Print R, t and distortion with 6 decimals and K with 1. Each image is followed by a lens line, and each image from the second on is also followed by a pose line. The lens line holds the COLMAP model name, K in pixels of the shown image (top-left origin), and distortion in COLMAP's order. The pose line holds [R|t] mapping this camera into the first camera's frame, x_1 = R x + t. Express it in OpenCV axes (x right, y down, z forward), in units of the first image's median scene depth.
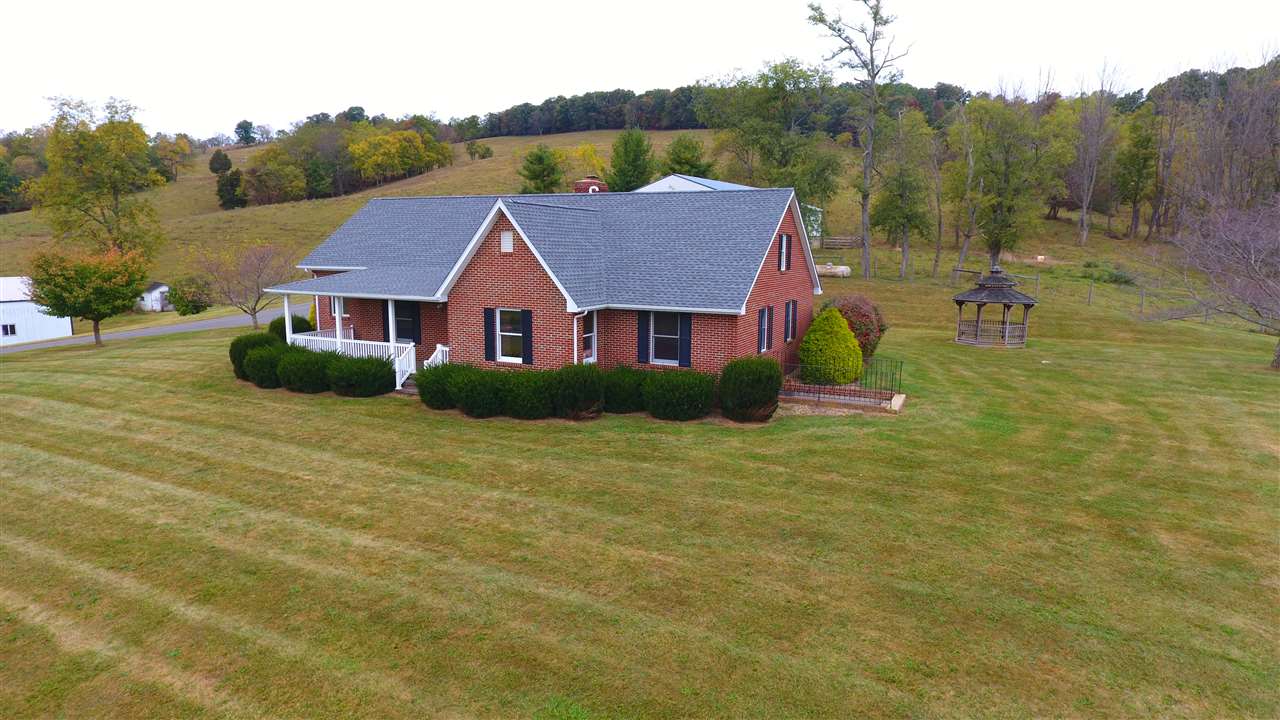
lens RADIAL K [[756.2, 0, 640.0], [0, 756.2, 360.0], [0, 0, 1]] dist [0.002065, -0.000632]
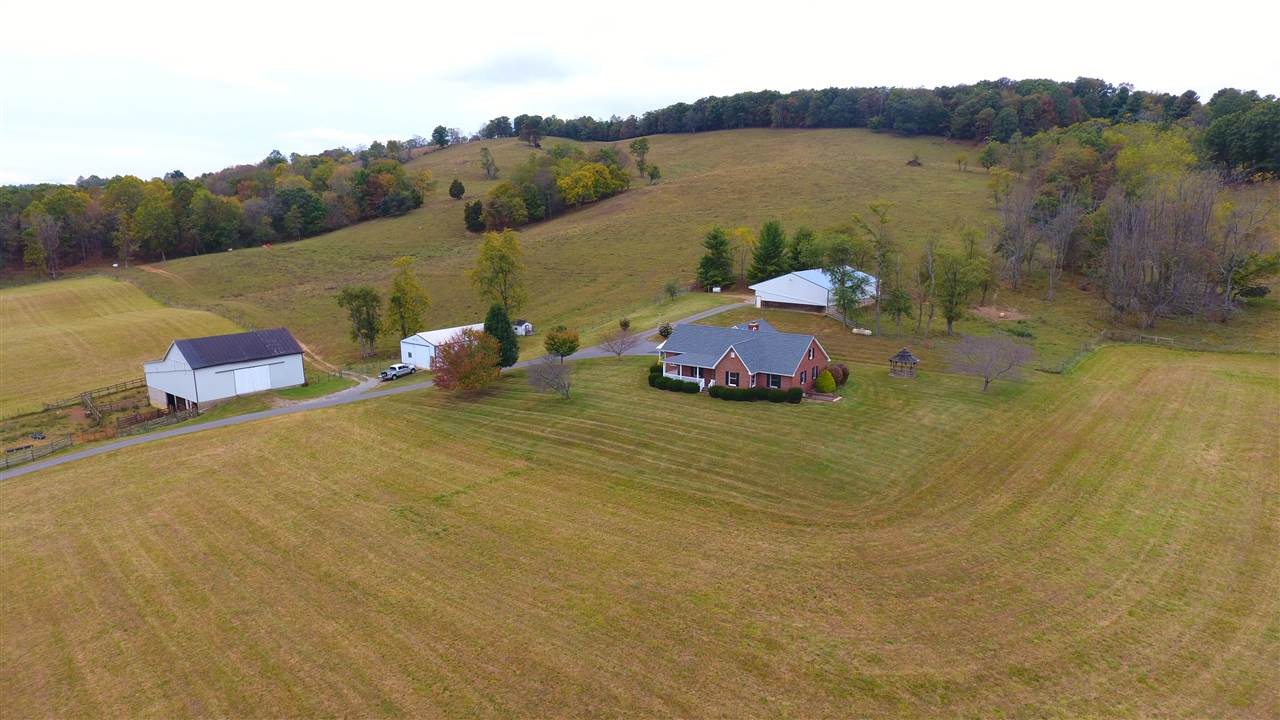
lens RADIAL K [[756.2, 0, 640.0], [0, 756.2, 360.0], [0, 0, 1]] dist [0.002065, -0.000632]
pose [[0.982605, 0.021268, -0.184484, 0.007093], [-0.013775, 0.999031, 0.041806, -0.028272], [0.185194, -0.038537, 0.981946, -0.285253]]
